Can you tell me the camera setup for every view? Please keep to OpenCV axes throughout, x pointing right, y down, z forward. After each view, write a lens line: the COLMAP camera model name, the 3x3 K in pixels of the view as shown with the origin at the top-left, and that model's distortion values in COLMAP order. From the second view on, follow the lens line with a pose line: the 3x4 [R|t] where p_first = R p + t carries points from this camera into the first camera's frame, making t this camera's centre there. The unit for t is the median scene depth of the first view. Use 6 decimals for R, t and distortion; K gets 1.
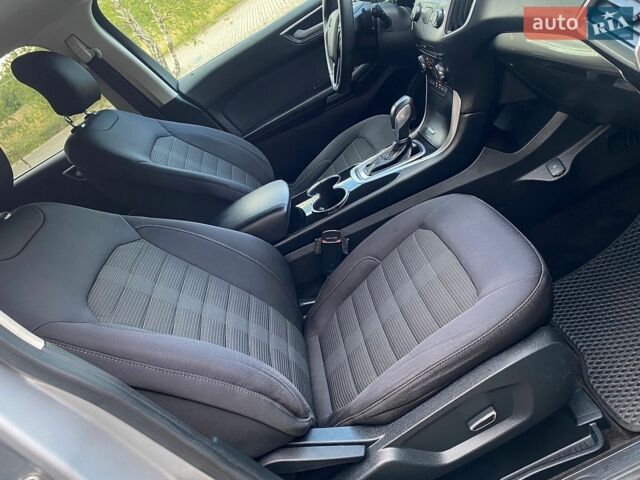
lens RADIAL K [[554.5, 0, 320.0], [0, 554.5, 239.3], [0, 0, 1]] dist [0.144622, -0.347198]
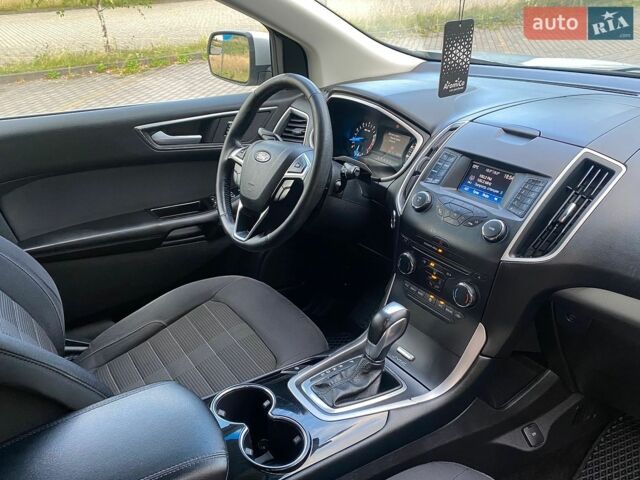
lens RADIAL K [[554.5, 0, 320.0], [0, 554.5, 239.3], [0, 0, 1]] dist [0.144622, -0.347198]
pose [[0.789842, 0.278688, 0.546335, -0.343658], [-0.160534, 0.953684, -0.254393, -0.136537], [-0.591927, 0.113224, 0.797999, 0.481623]]
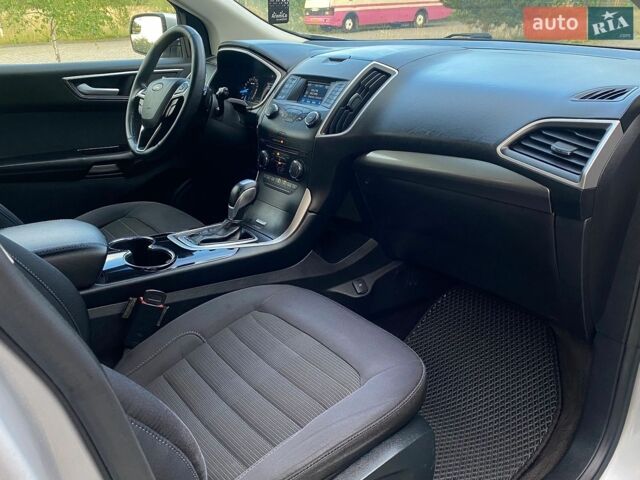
lens RADIAL K [[556.5, 0, 320.0], [0, 556.5, 240.0], [0, 0, 1]] dist [0.080480, -0.167535]
pose [[0.758980, 0.303740, 0.575927, -0.287794], [-0.125431, 0.936163, -0.328428, 0.151005], [-0.638919, 0.177031, 0.748627, 0.211946]]
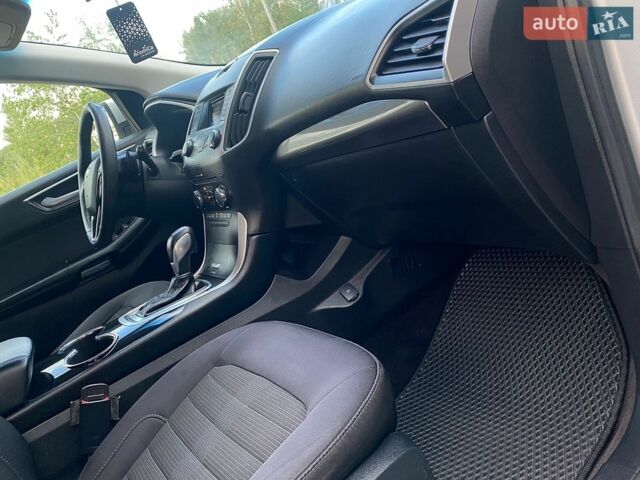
lens RADIAL K [[556.5, 0, 320.0], [0, 556.5, 240.0], [0, 0, 1]] dist [0.080480, -0.167535]
pose [[0.911671, 0.005689, 0.410881, -0.014165], [0.162593, 0.913307, -0.373410, 0.131439], [-0.377385, 0.407233, 0.831710, 0.190994]]
